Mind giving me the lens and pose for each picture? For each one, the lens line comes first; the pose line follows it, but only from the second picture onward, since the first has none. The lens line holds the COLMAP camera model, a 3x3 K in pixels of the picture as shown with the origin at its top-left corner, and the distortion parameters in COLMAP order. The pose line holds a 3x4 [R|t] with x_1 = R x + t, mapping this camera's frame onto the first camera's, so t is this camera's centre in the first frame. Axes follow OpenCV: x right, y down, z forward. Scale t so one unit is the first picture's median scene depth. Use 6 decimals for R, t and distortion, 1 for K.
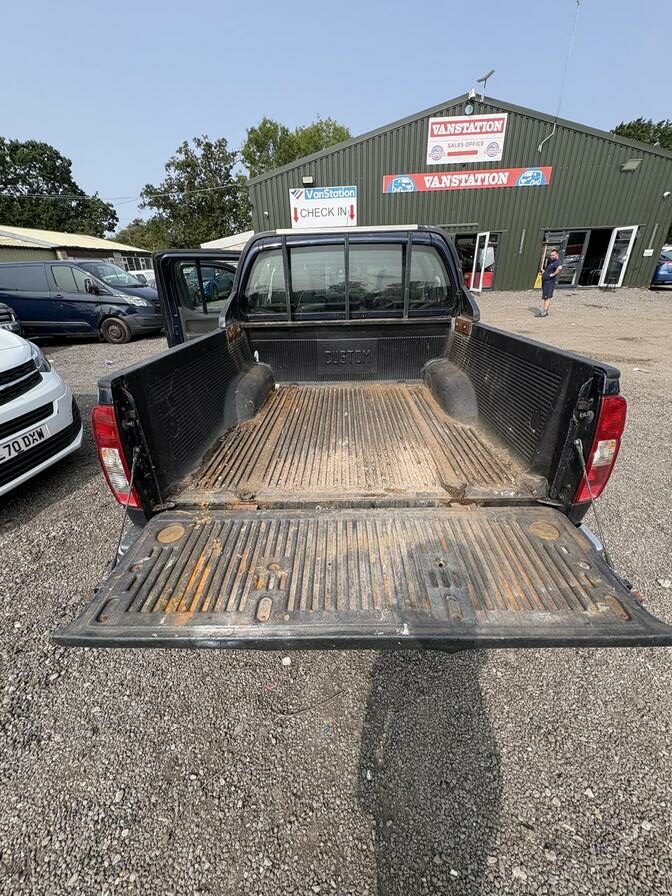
lens RADIAL K [[357.6, 0, 333.6], [0, 357.6, 448.0], [0, 0, 1]] dist [0.000568, 0.000144]
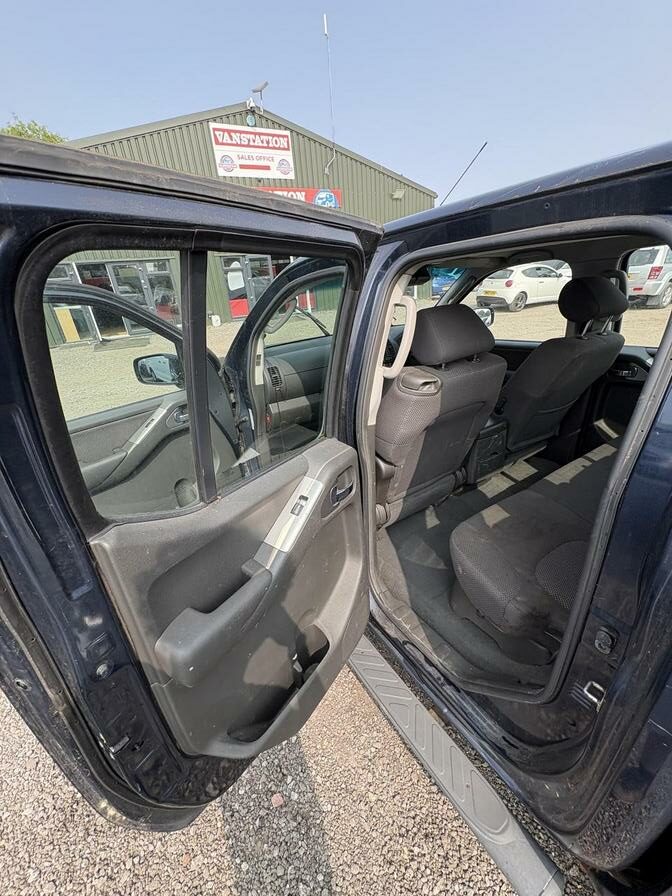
lens RADIAL K [[357.6, 0, 333.6], [0, 357.6, 448.0], [0, 0, 1]] dist [0.000568, 0.000144]
pose [[0.833860, -0.266094, 0.483603, -0.098719], [0.293126, 0.955854, 0.020515, -0.100934], [-0.467713, 0.124650, 0.875047, 0.196497]]
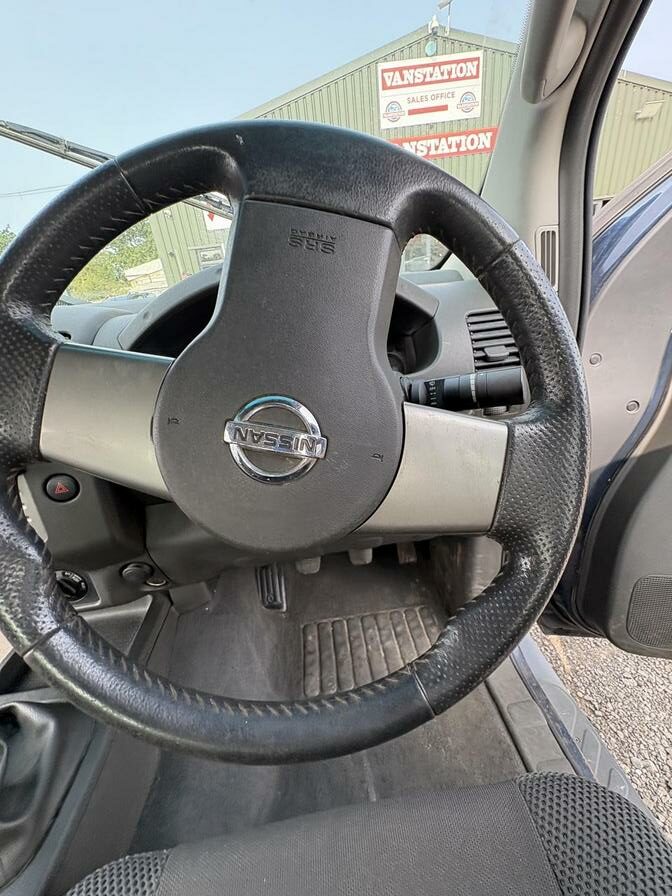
lens RADIAL K [[362.6, 0, 330.5], [0, 362.6, 447.1], [0, 0, 1]] dist [0.000812, 0.000547]
pose [[0.991824, -0.112665, 0.059927, 0.039168], [0.115519, 0.992217, -0.046490, -0.124395], [-0.054223, 0.053032, 0.997120, 0.298459]]
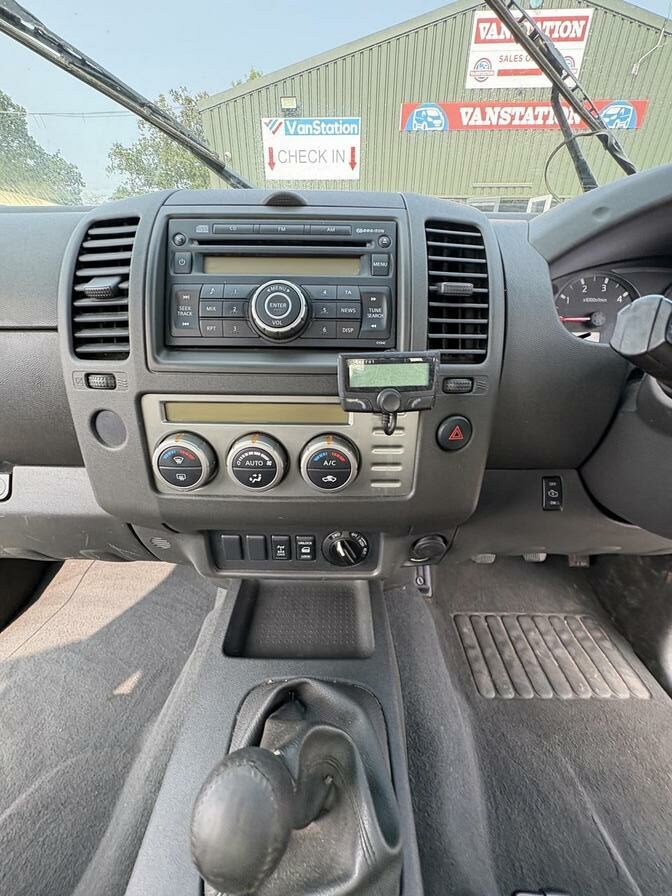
lens RADIAL K [[357.6, 0, 333.6], [0, 357.6, 448.0], [0, 0, 1]] dist [0.000568, 0.000144]
pose [[0.999289, 0.028537, 0.024657, 0.013863], [-0.029256, 0.999143, 0.029284, -0.125003], [-0.023800, -0.029985, 0.999267, 0.306997]]
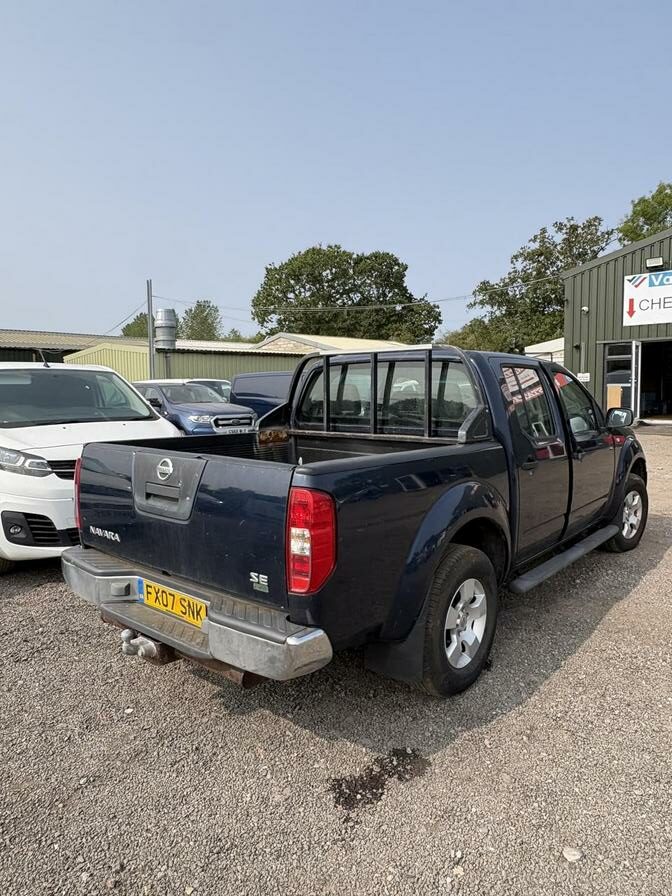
lens RADIAL K [[593.5, 0, 336.3], [0, 593.5, 442.5], [0, 0, 1]] dist [-0.000370, -0.000104]
pose [[0.780845, 0.077205, -0.619936, 0.179028], [-0.288313, 0.924872, -0.247966, 0.013903], [0.554218, 0.372358, 0.744441, -0.037302]]
